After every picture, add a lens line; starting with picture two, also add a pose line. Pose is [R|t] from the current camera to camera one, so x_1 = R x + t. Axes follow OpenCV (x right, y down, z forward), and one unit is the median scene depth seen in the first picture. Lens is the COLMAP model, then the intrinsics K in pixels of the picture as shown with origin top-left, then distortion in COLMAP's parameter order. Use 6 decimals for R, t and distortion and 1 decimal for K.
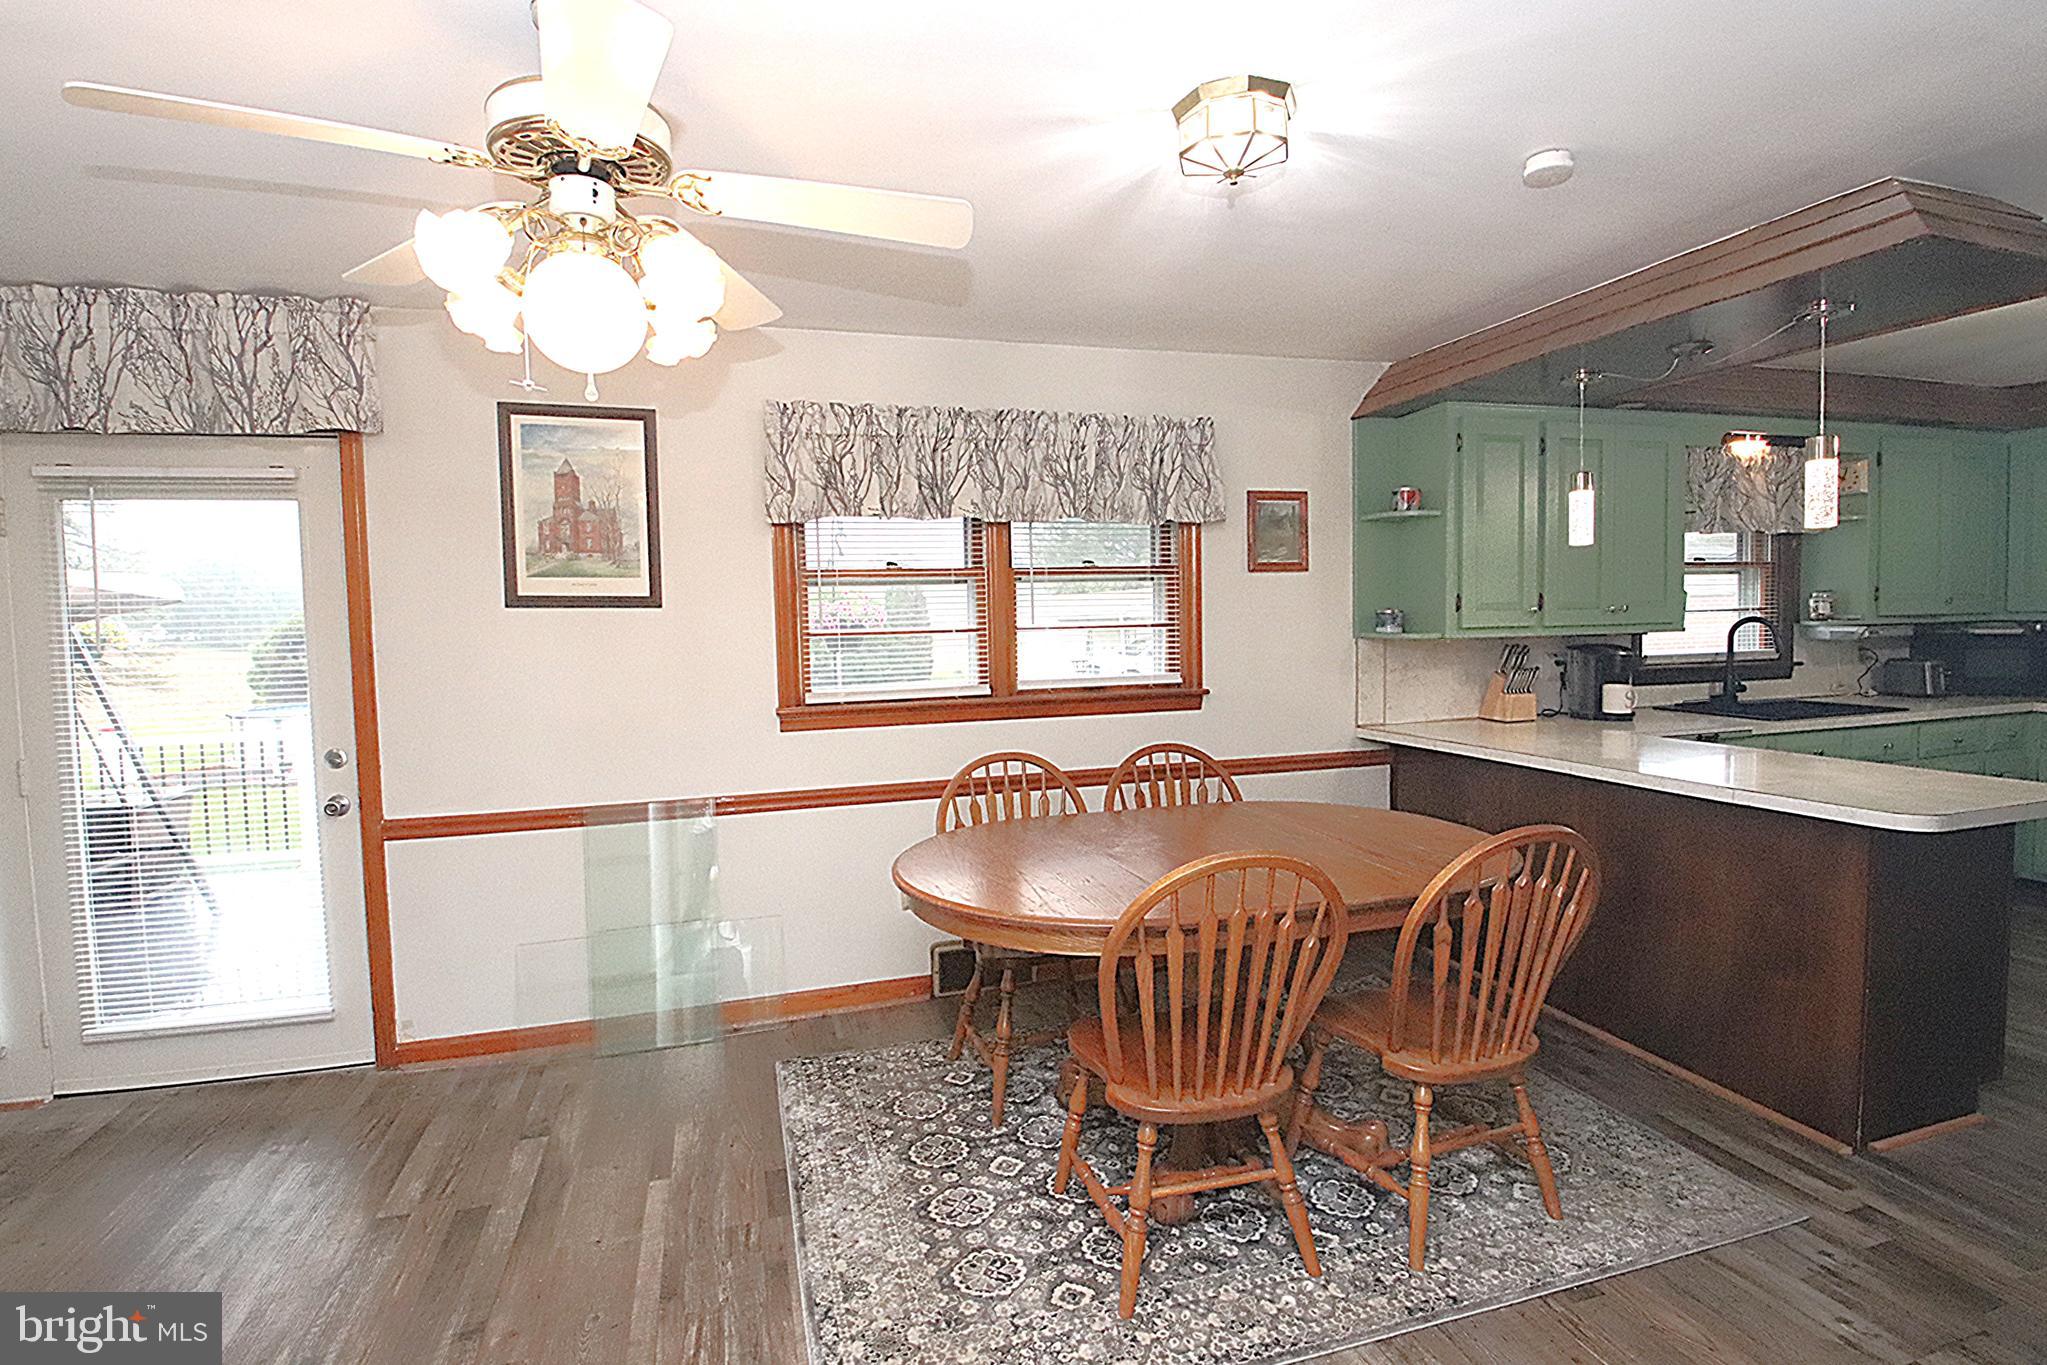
lens RADIAL K [[980.3, 0, 1016.6], [0, 980.3, 681.2], [0, 0, 1]] dist [0.002461, -0.019890]
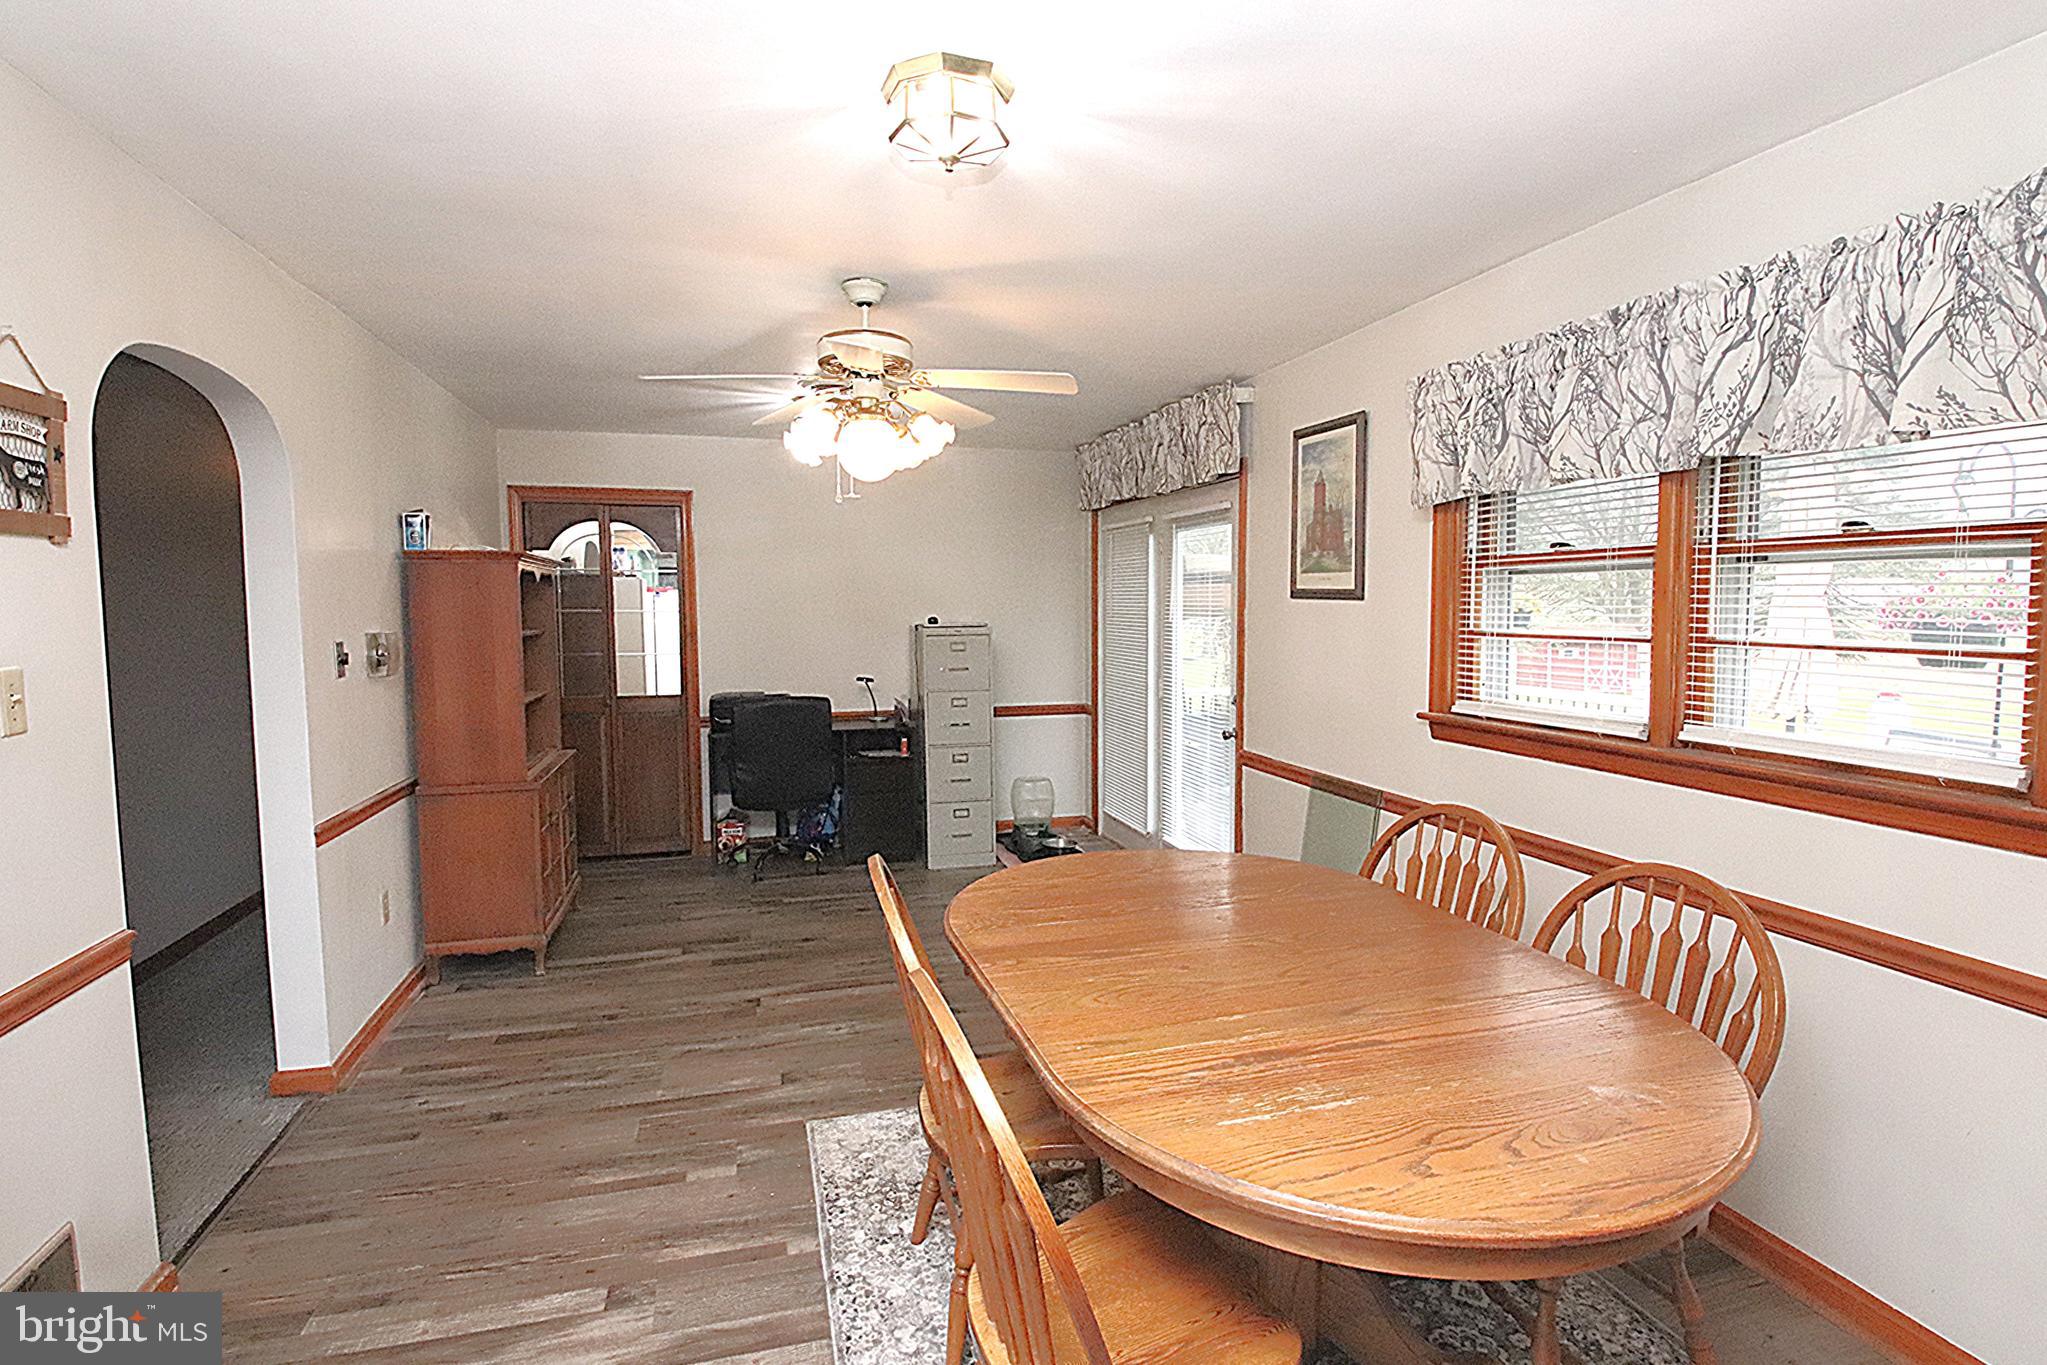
lens RADIAL K [[962.7, 0, 1021.9], [0, 962.7, 672.4], [0, 0, 1]] dist [0.011900, -0.029527]
pose [[0.009152, 0.097148, -0.995228, 0.687842], [-0.052056, 0.993966, 0.096547, -0.080682], [0.998602, 0.050924, 0.014154, 0.640943]]
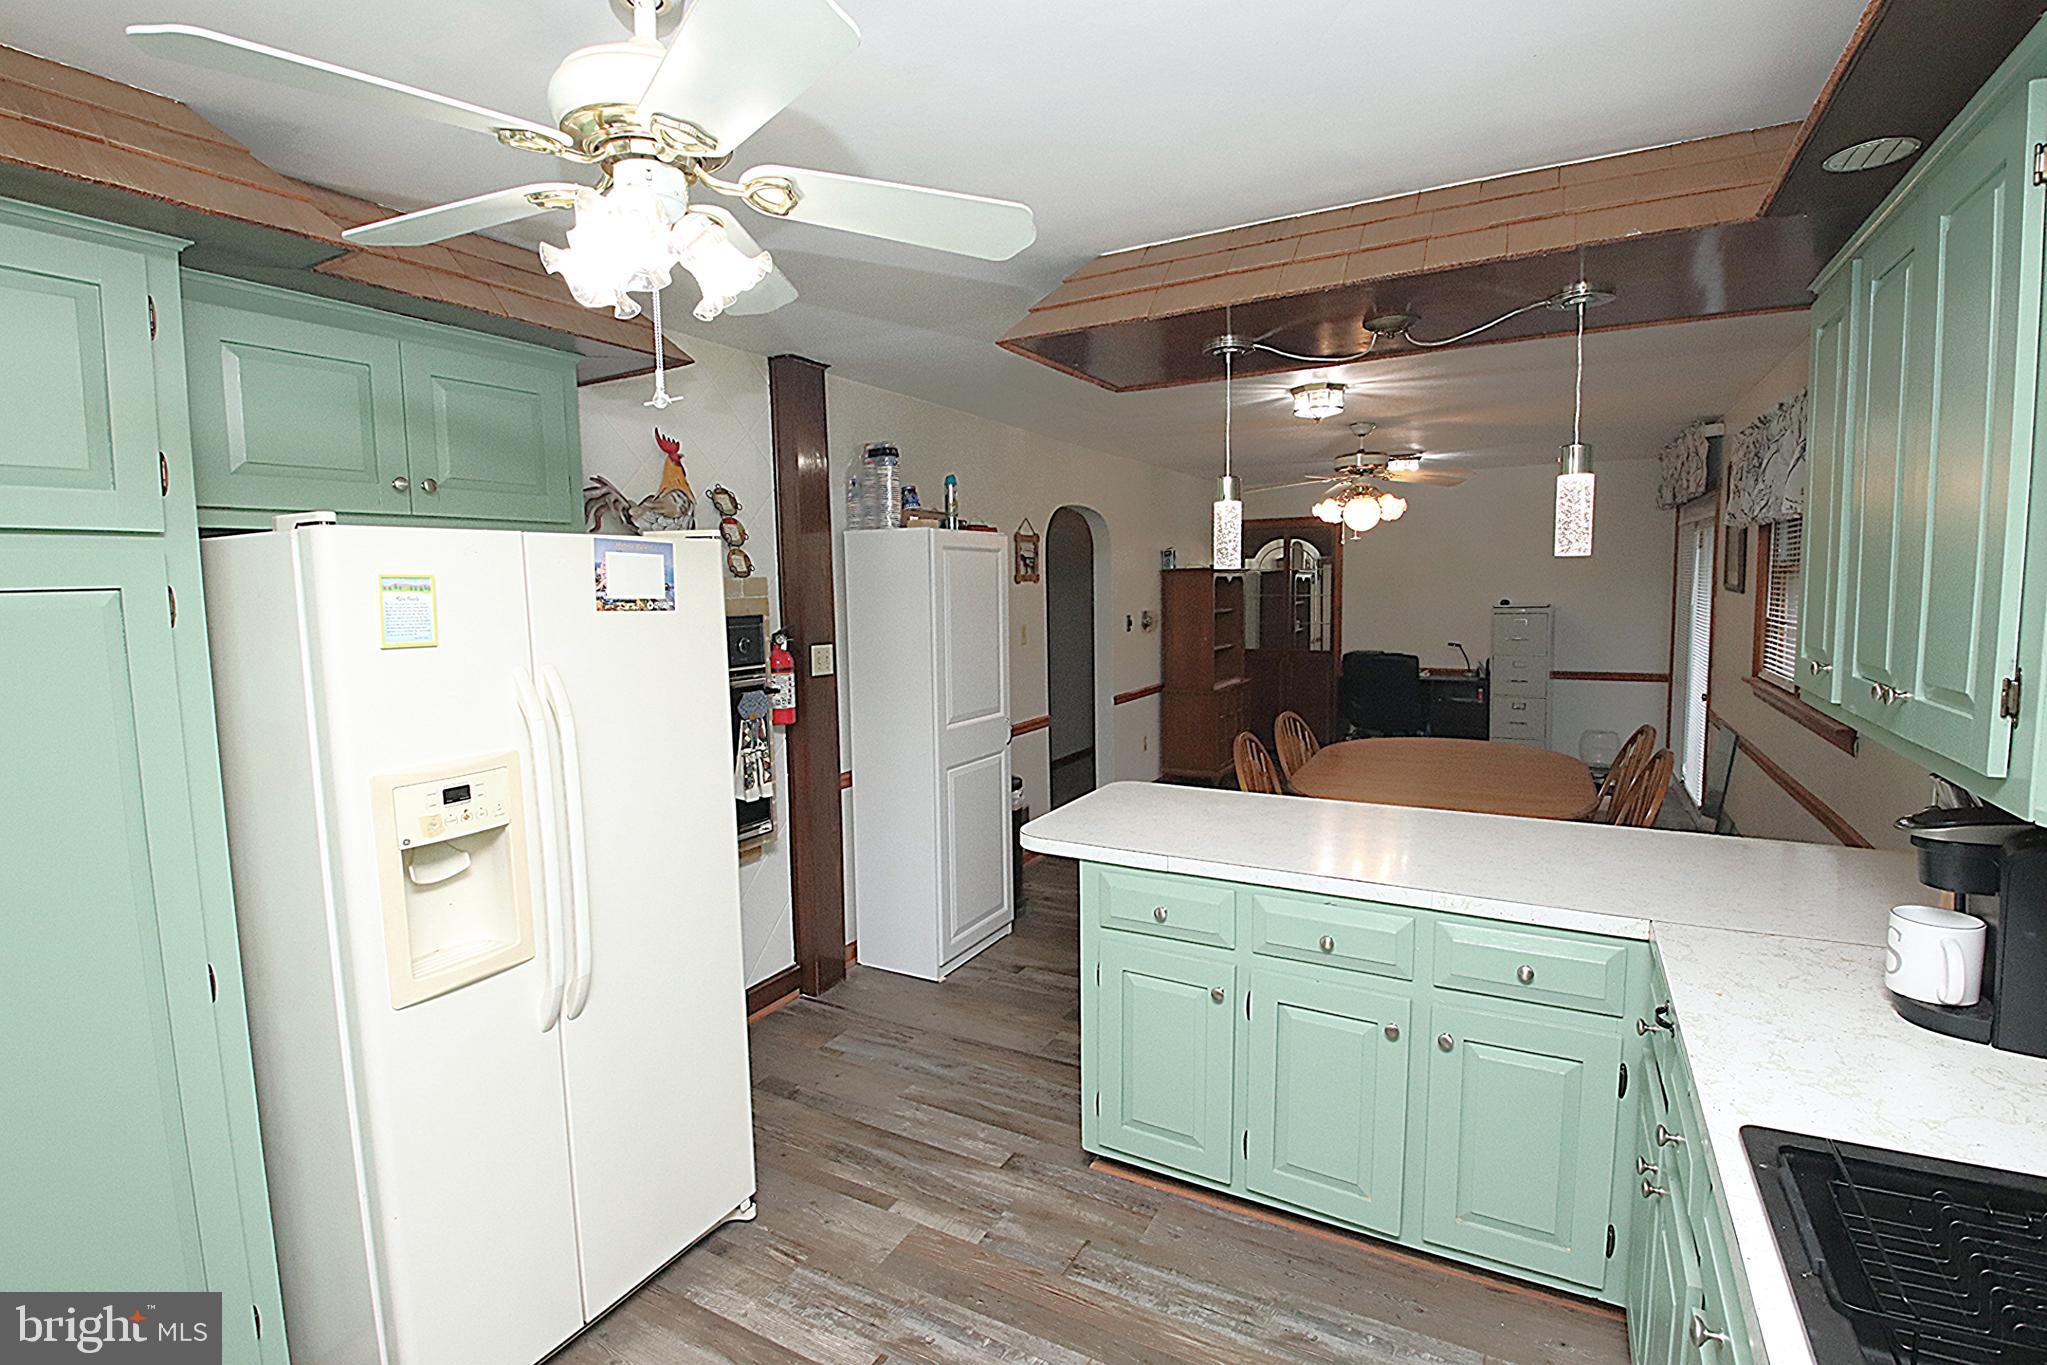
lens RADIAL K [[962.7, 0, 1021.9], [0, 962.7, 672.4], [0, 0, 1]] dist [0.011900, -0.029527]
pose [[-0.713817, 0.105472, -0.692345, 1.367192], [0.001418, 0.988810, 0.149174, -0.173368], [0.700331, 0.105502, -0.705978, 1.308987]]
